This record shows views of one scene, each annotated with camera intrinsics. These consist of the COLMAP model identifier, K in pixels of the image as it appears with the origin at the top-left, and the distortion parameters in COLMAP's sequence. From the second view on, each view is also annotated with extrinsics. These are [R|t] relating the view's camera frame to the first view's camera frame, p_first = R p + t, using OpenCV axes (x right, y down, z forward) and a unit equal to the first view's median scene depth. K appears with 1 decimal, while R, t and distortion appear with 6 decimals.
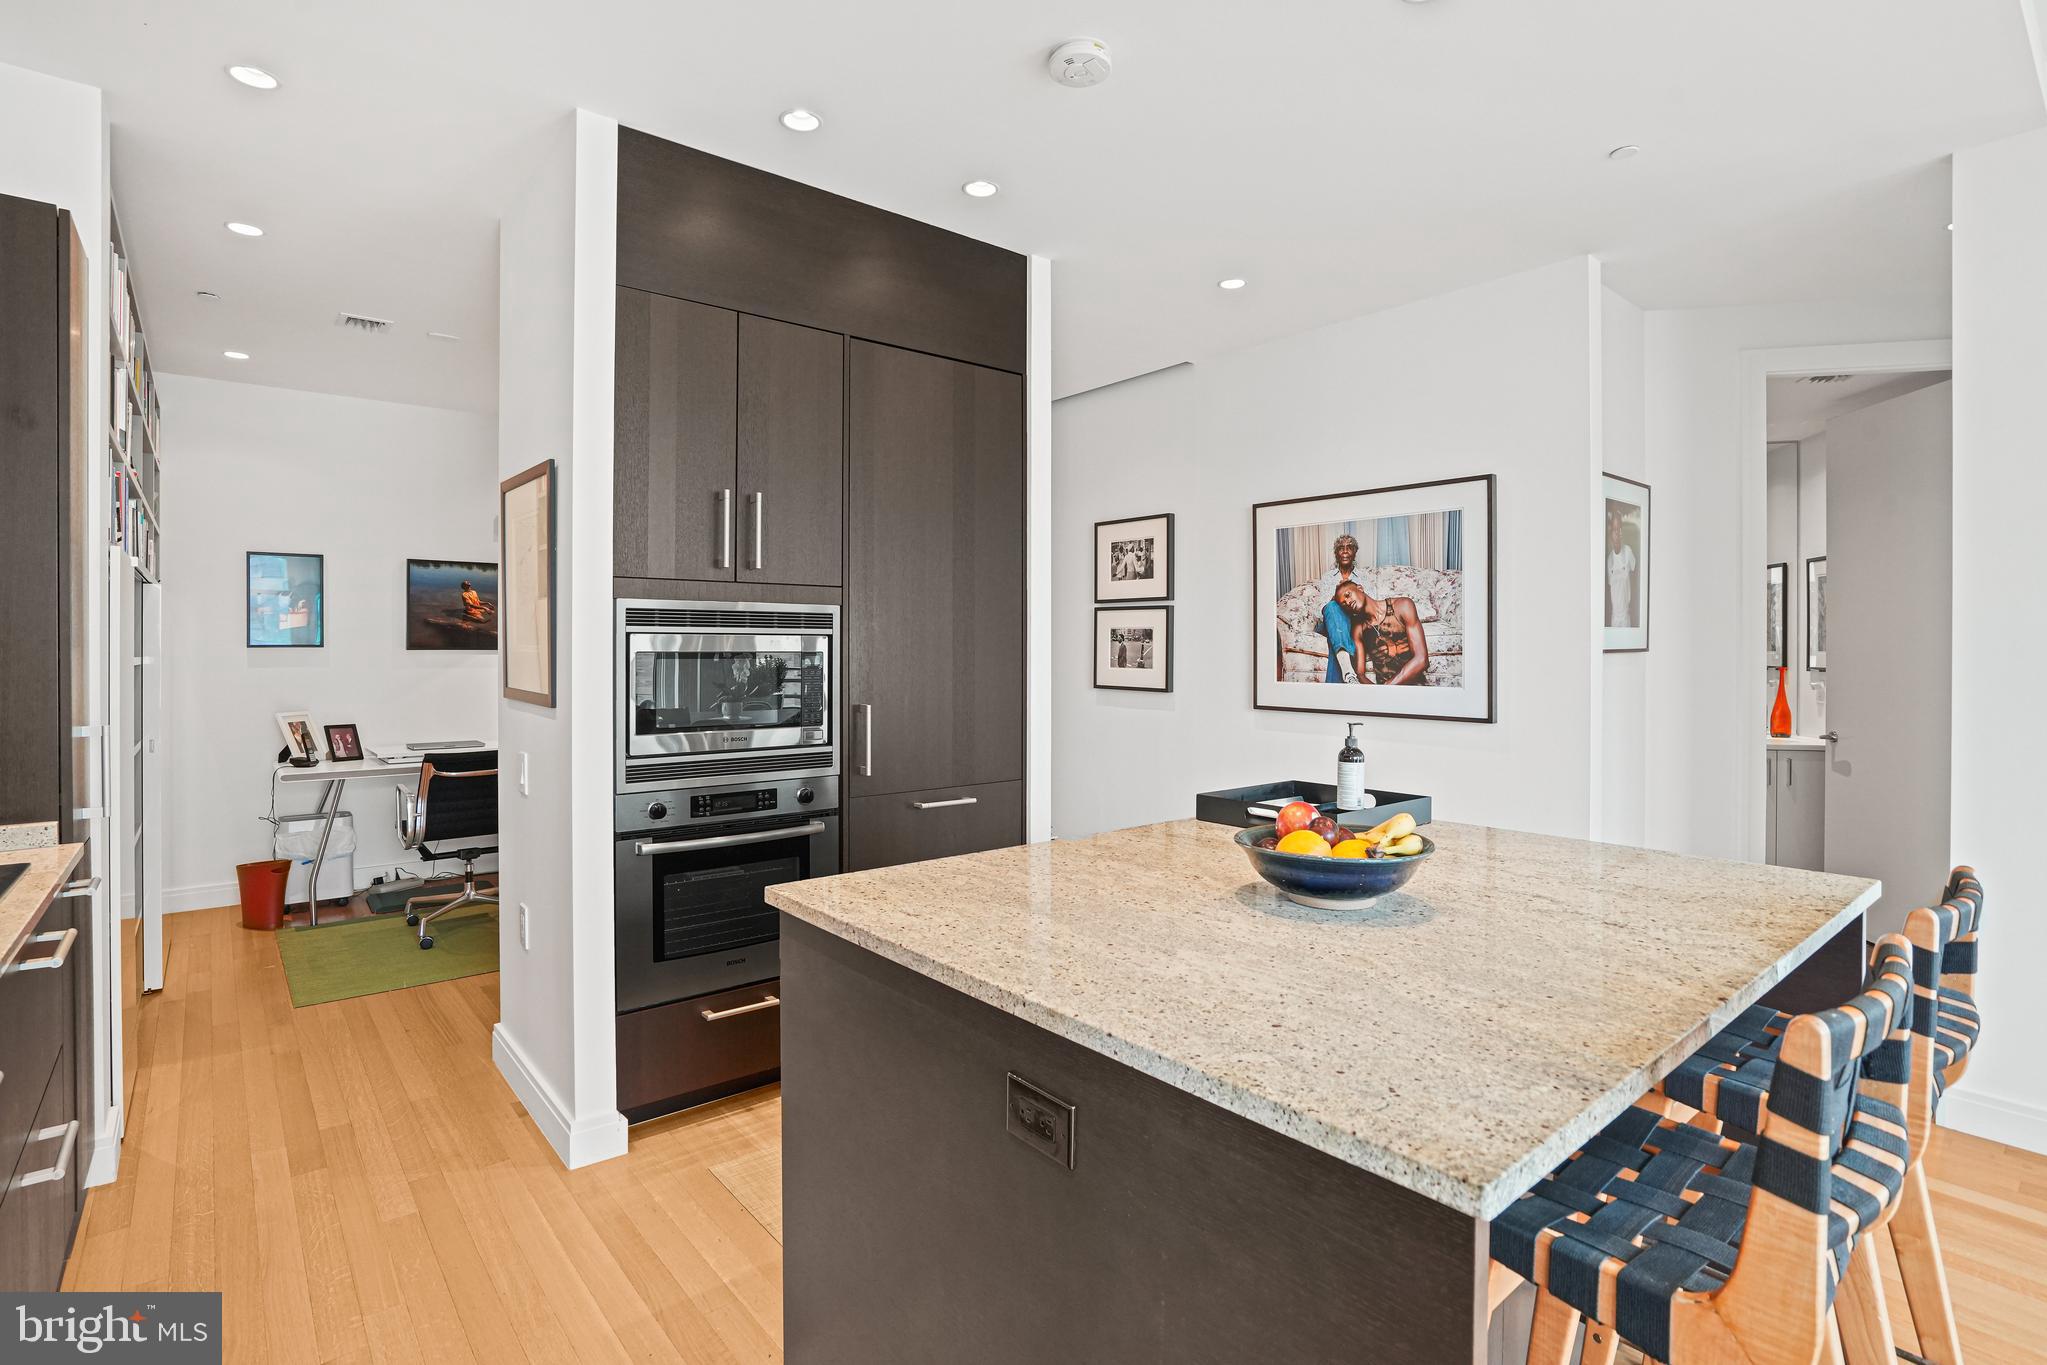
lens RADIAL K [[952.9, 0, 1034.3], [0, 952.9, 665.5], [0, 0, 1]] dist [-0.029690, 0.002815]
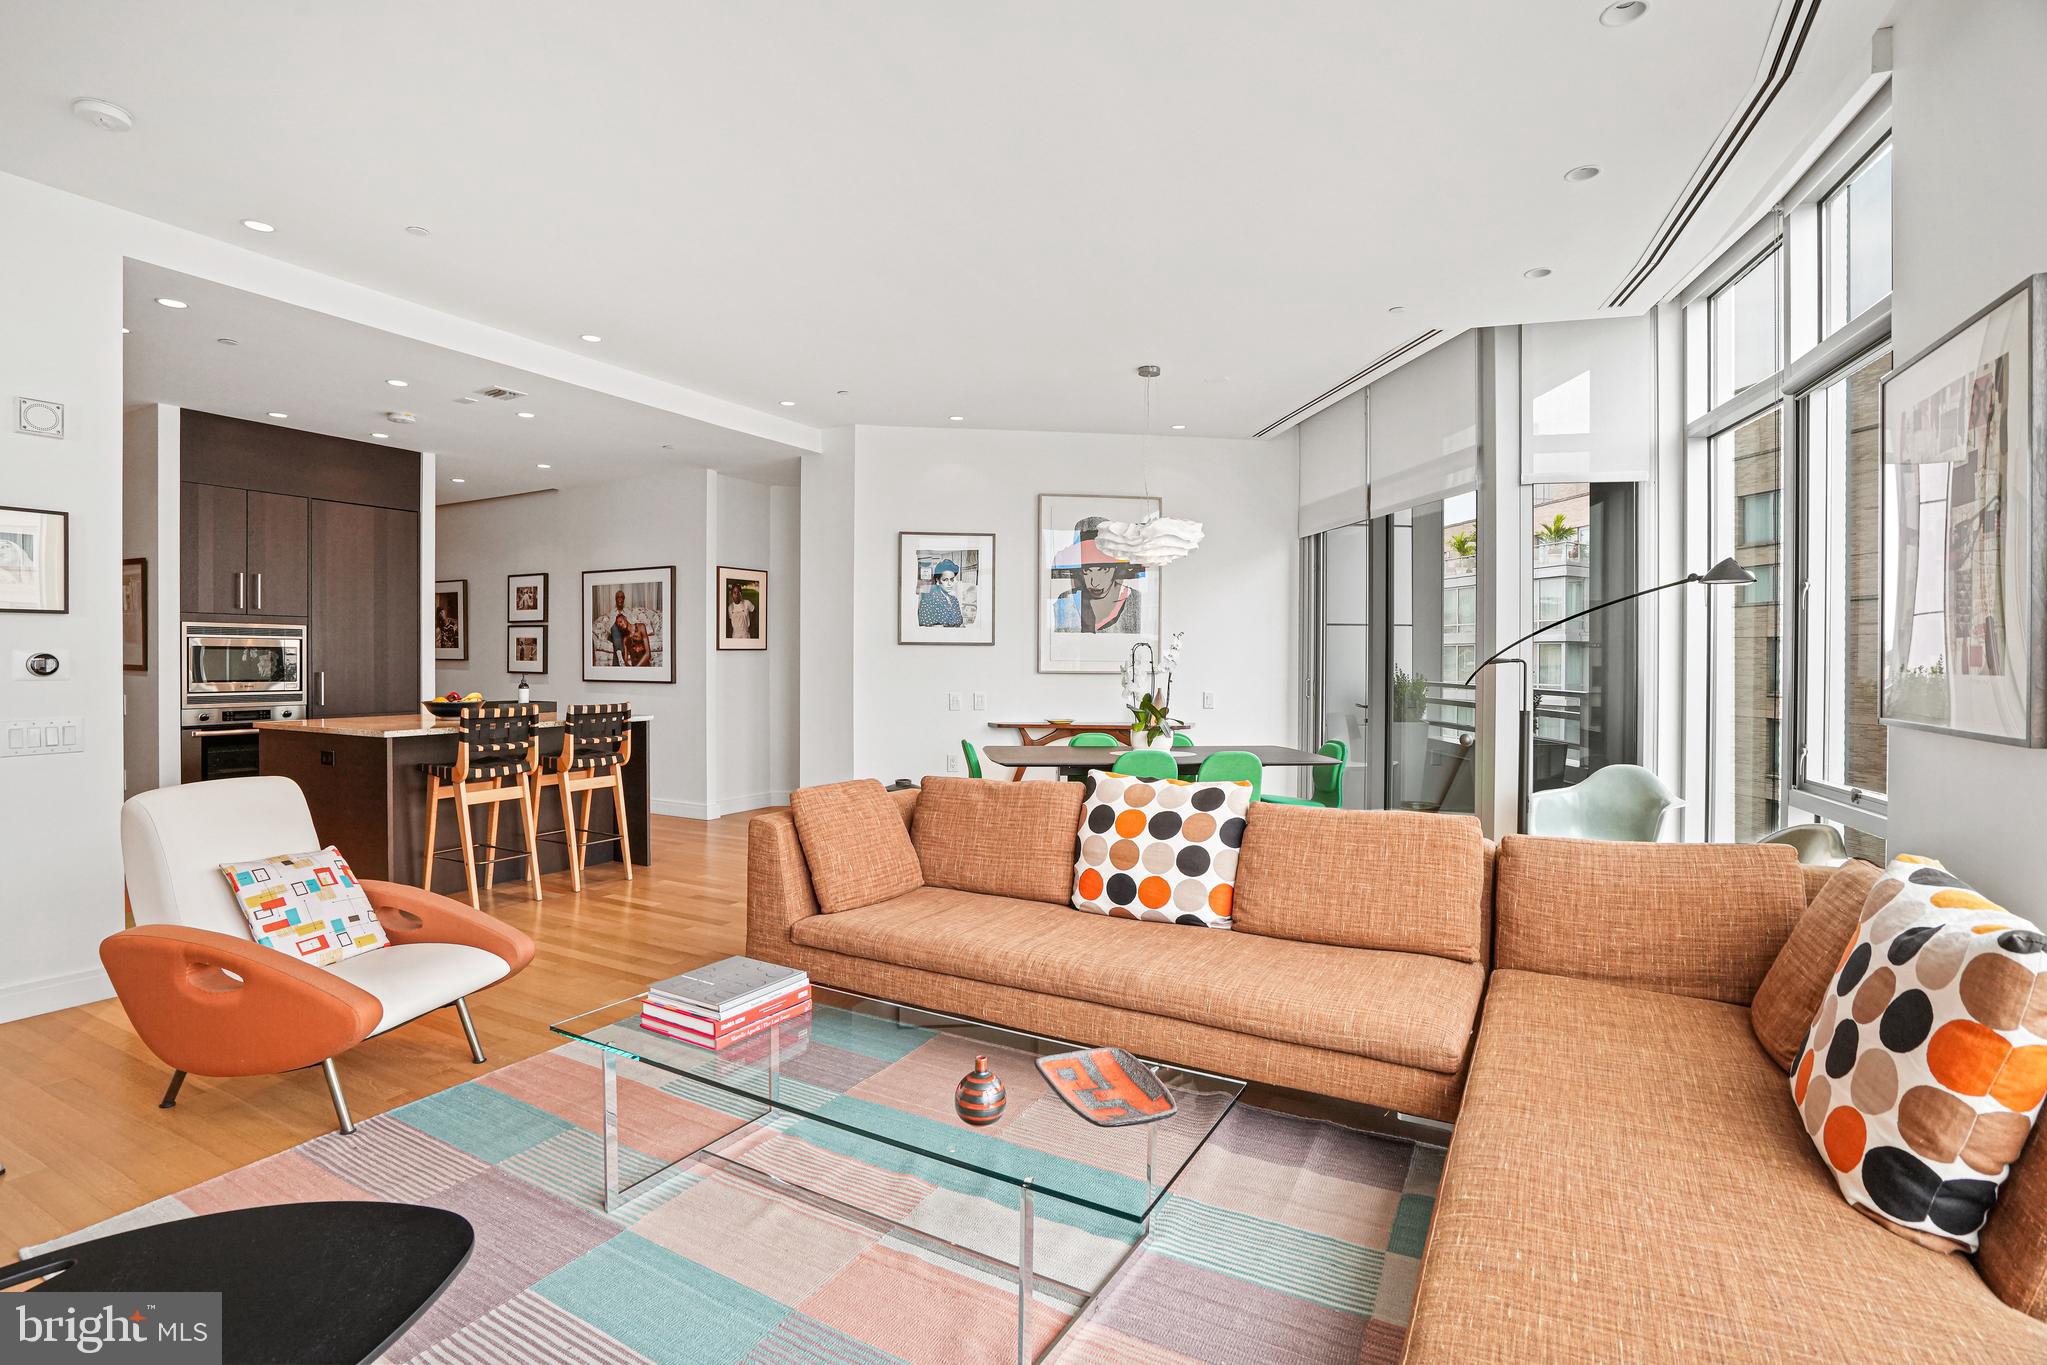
lens RADIAL K [[952.9, 0, 1011.8], [0, 952.9, 677.6], [0, 0, 1]] dist [-0.029690, 0.002815]
pose [[0.941923, -0.004710, 0.335796, 0.438075], [0.004669, 0.999989, 0.000928, 0.045014], [-0.335796, 0.000693, 0.941934, -1.139699]]
